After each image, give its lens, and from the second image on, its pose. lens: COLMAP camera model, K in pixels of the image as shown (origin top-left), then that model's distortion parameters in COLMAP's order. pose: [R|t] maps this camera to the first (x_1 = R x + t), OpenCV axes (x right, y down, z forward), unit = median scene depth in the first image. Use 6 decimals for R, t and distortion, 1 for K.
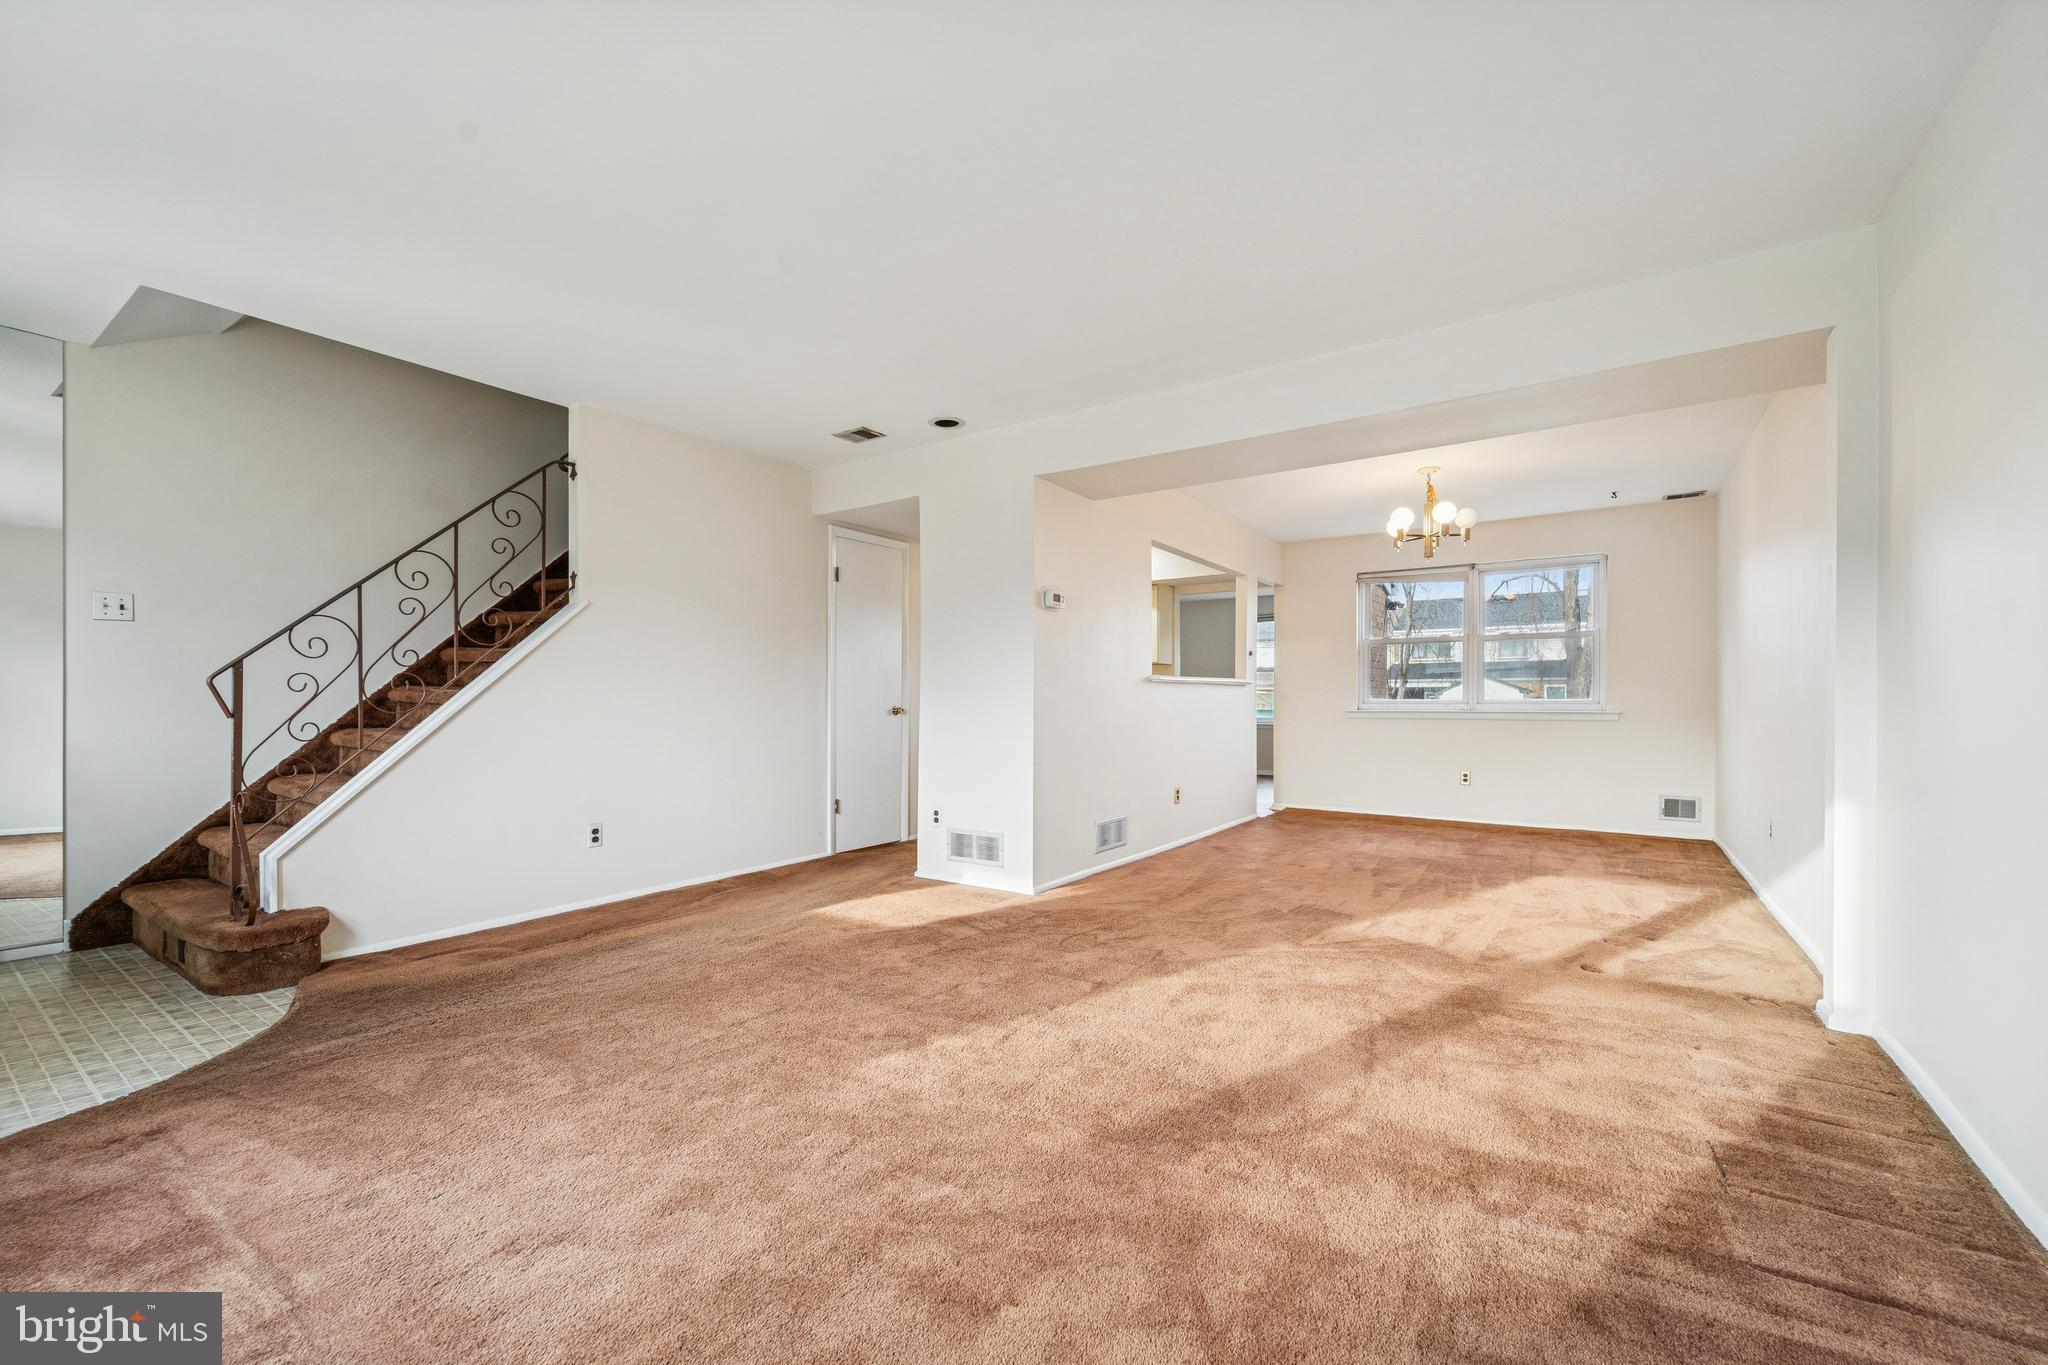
lens RADIAL K [[839.4, 0, 1013.7], [0, 839.4, 689.5], [0, 0, 1]] dist [-0.011074, -0.000511]
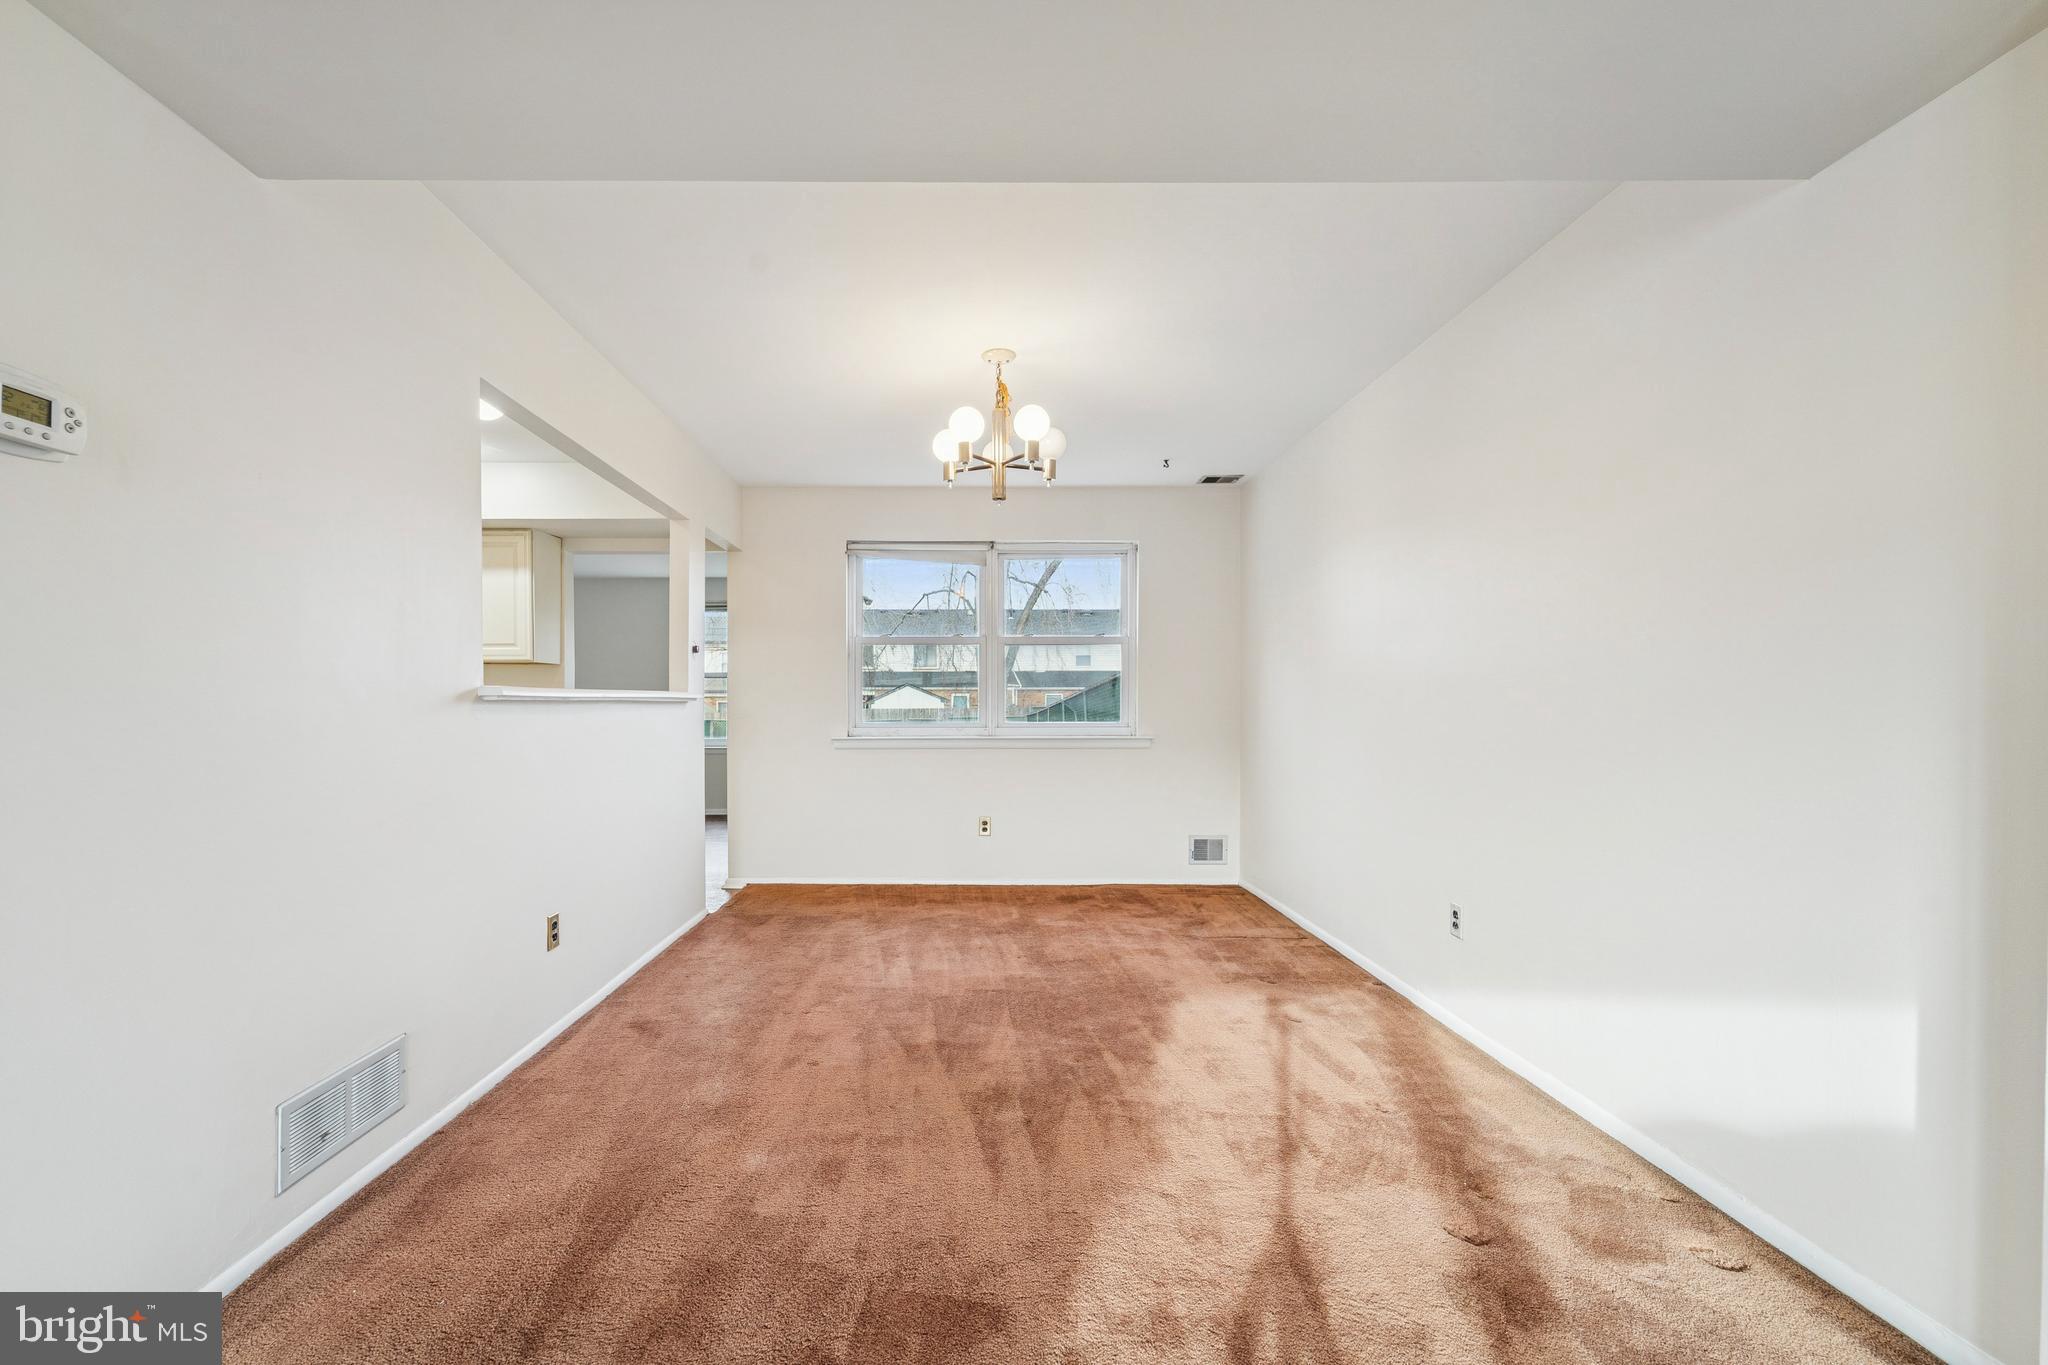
lens RADIAL K [[839.4, 0, 949.8], [0, 839.4, 712.4], [0, 0, 1]] dist [-0.011074, -0.000511]
pose [[0.839876, -0.006931, 0.542735, 0.115403], [-0.006587, 0.999715, 0.022961, -0.015184], [-0.542739, -0.022859, 0.839590, 0.430351]]
